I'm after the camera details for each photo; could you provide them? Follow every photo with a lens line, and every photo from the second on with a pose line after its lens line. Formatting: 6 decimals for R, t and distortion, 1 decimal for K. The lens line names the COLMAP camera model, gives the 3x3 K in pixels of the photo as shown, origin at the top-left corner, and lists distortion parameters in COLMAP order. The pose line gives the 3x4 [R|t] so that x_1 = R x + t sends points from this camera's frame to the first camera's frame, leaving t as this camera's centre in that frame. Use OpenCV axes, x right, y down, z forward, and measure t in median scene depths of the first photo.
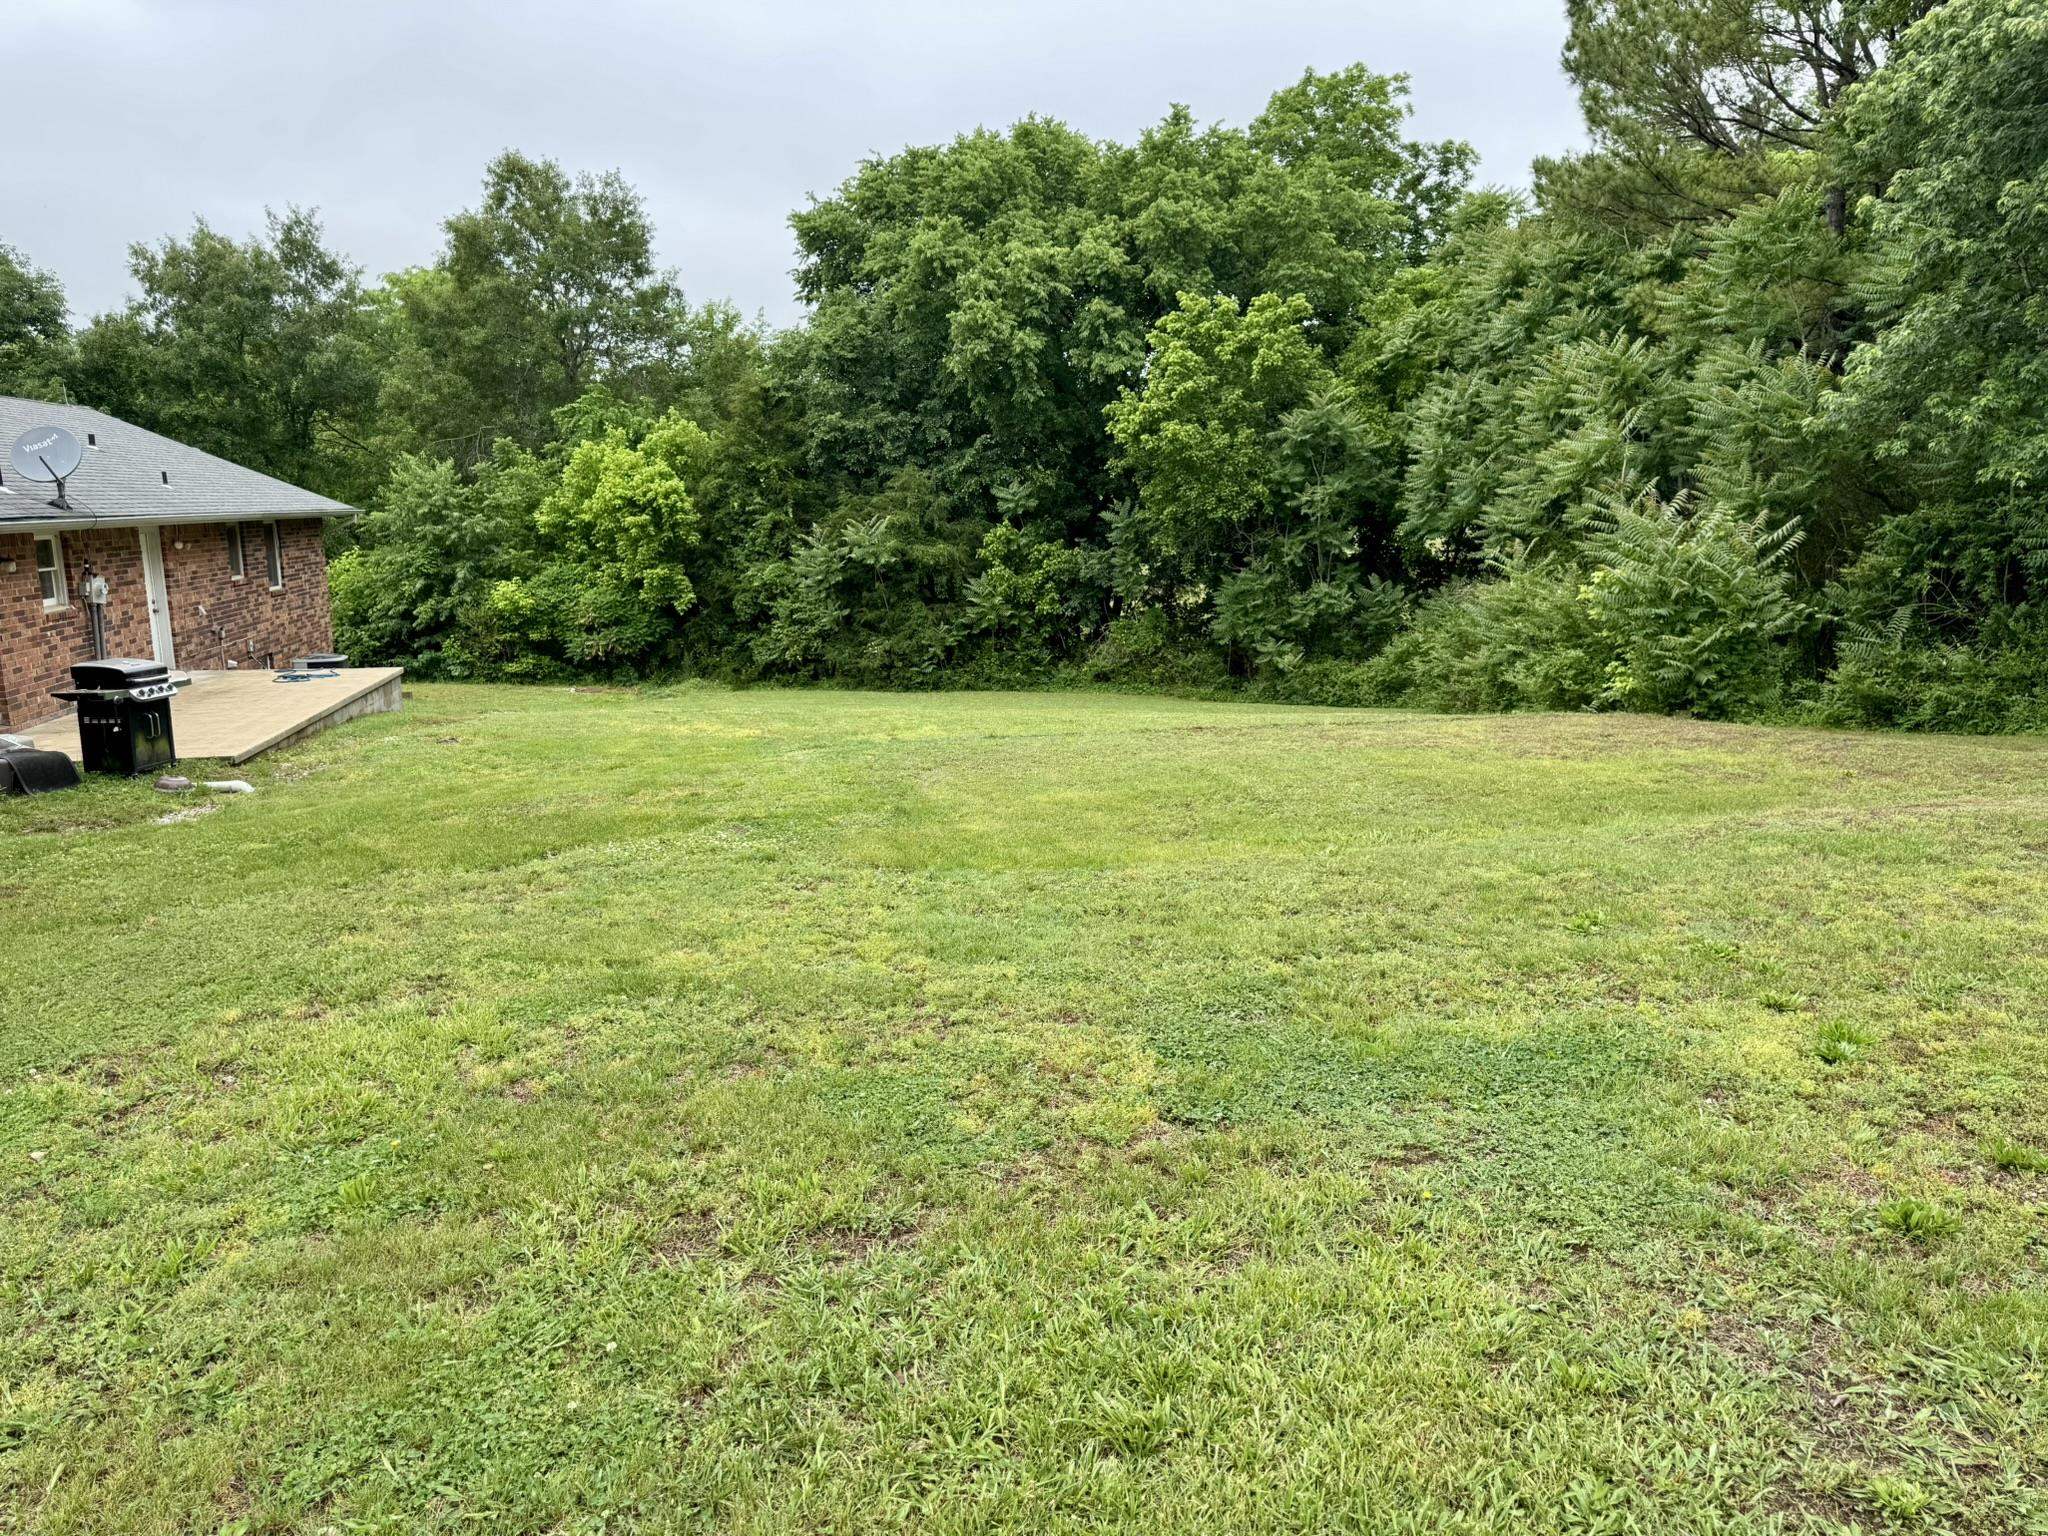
lens RADIAL K [[1417.0, 0, 1041.5], [0, 1417.0, 776.1], [0, 0, 1]] dist [0.055397, -0.093459]
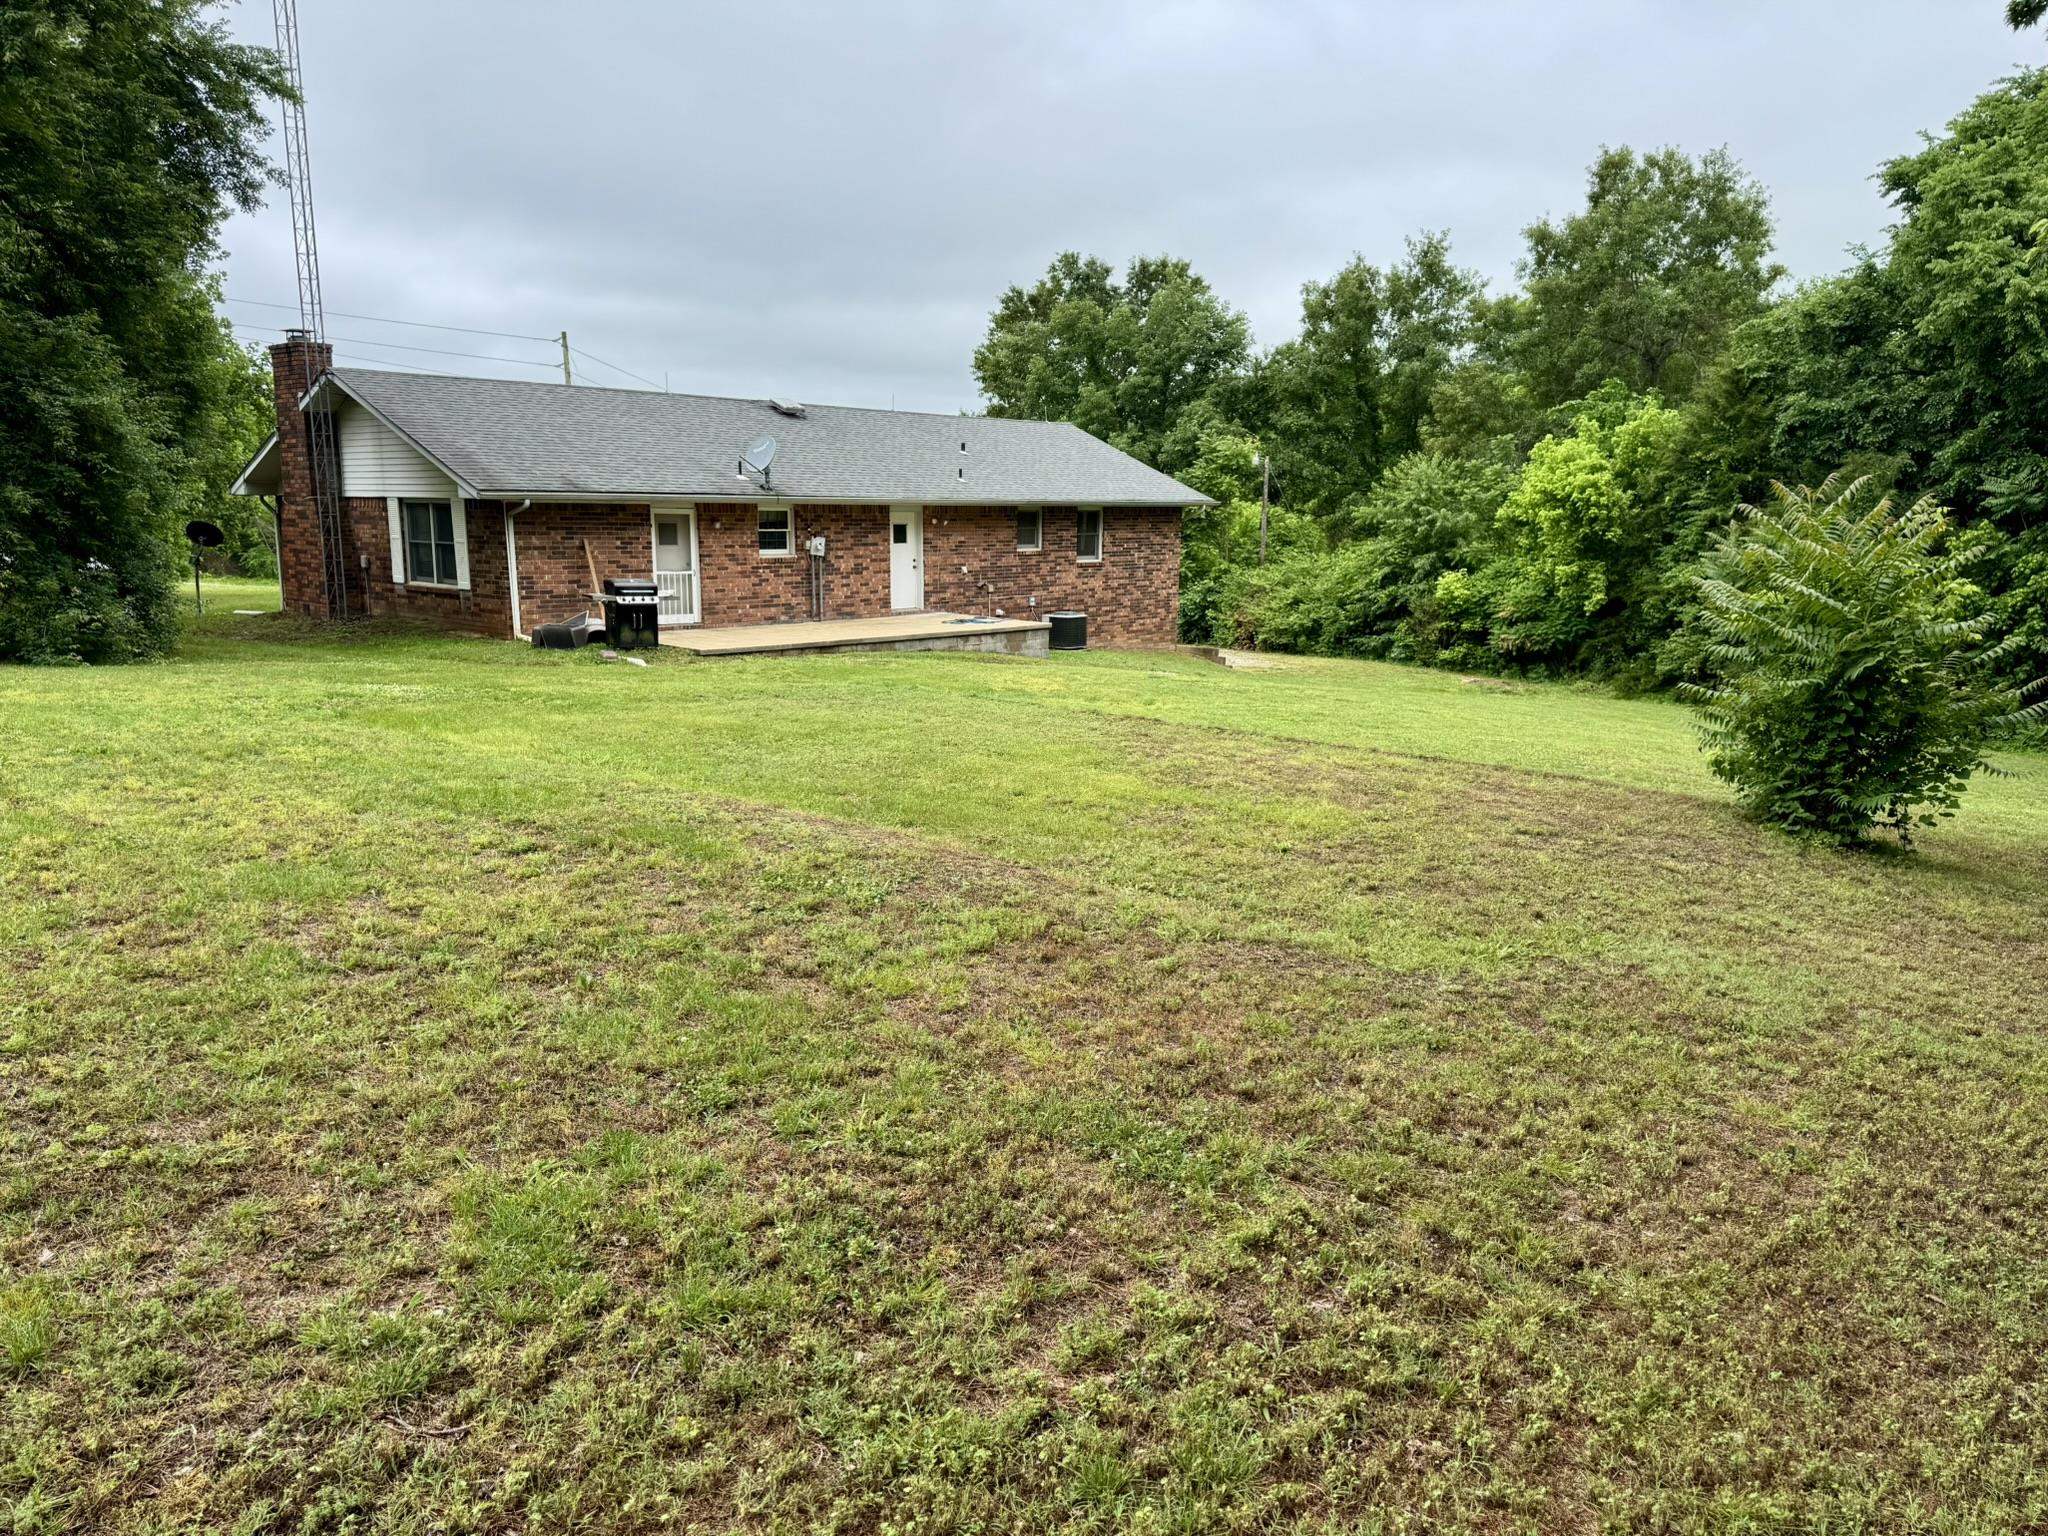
lens RADIAL K [[1417.0, 0, 1021.0], [0, 1417.0, 793.0], [0, 0, 1]] dist [0.055397, -0.093459]
pose [[0.576355, 0.169577, -0.799411, 0.311094], [-0.163325, 0.982400, 0.090641, -0.020198], [0.800712, 0.078322, 0.593908, 0.134313]]
